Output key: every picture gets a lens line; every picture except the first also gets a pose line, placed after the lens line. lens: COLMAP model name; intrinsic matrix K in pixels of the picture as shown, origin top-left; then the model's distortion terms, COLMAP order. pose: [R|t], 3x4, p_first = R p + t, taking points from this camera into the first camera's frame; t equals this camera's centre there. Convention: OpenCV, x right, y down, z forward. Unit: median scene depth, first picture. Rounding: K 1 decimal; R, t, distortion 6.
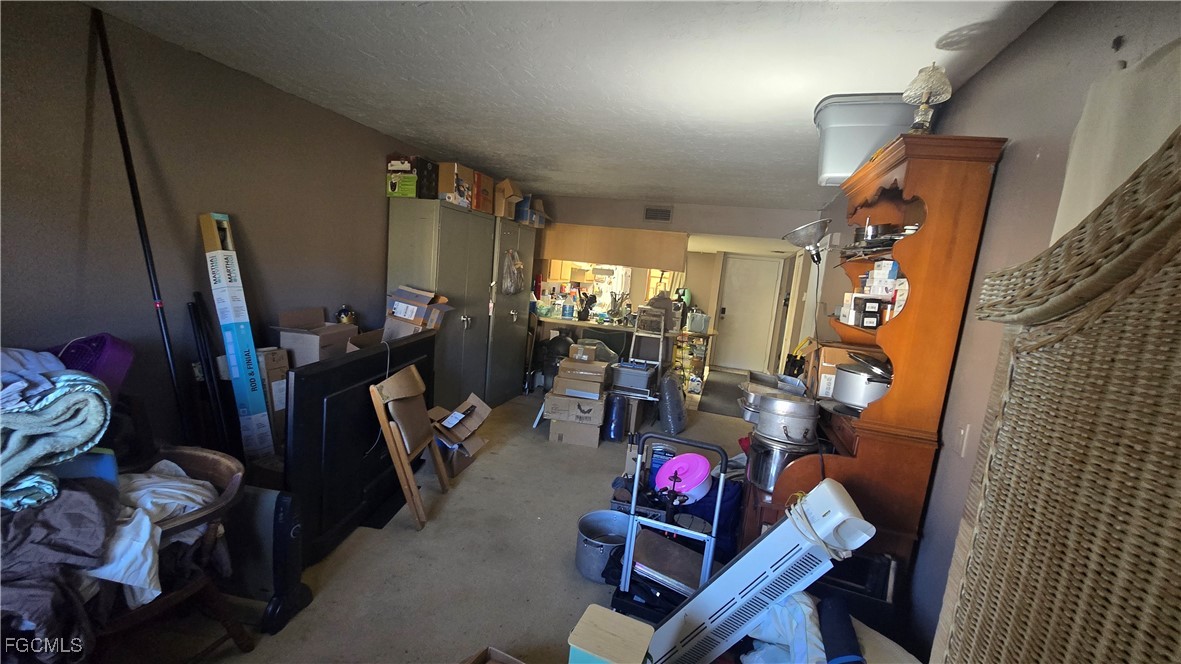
lens RADIAL K [[483.1, 0, 591.1], [0, 483.1, 336.5], [0, 0, 1]] dist [-0.003925, -0.000187]
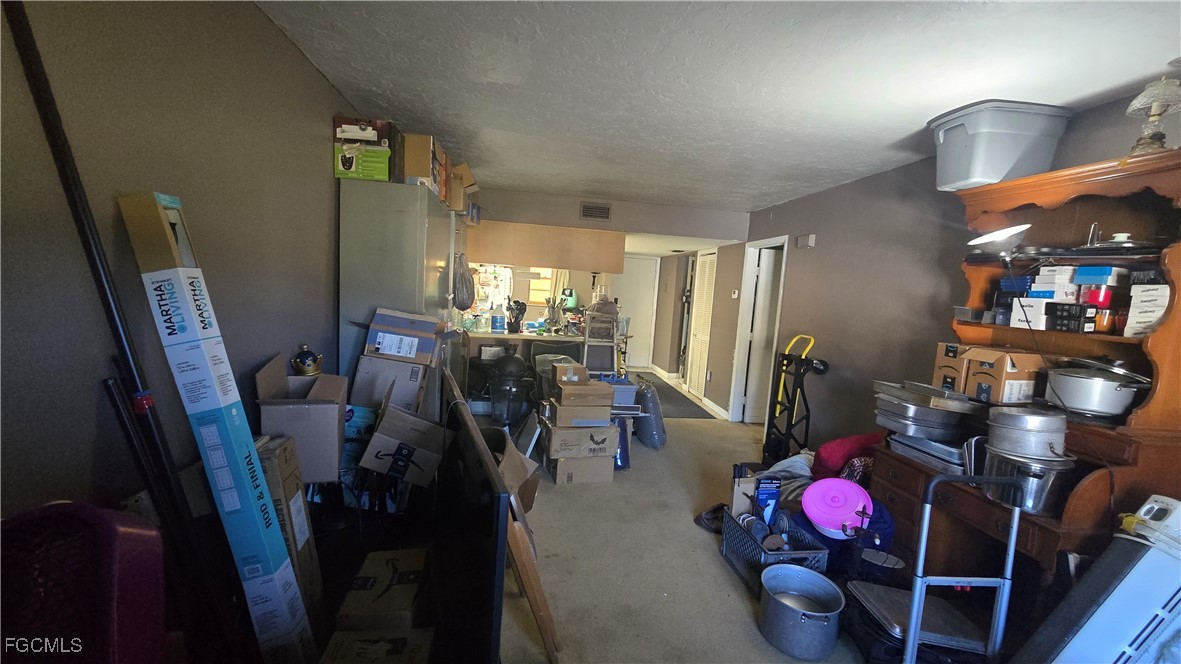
lens RADIAL K [[483.1, 0, 591.1], [0, 483.1, 336.5], [0, 0, 1]] dist [-0.003925, -0.000187]
pose [[0.911987, -0.080128, 0.402317, -0.353228], [0.077351, 0.996735, 0.023175, -0.051943], [-0.402860, 0.009984, 0.915207, 0.222535]]
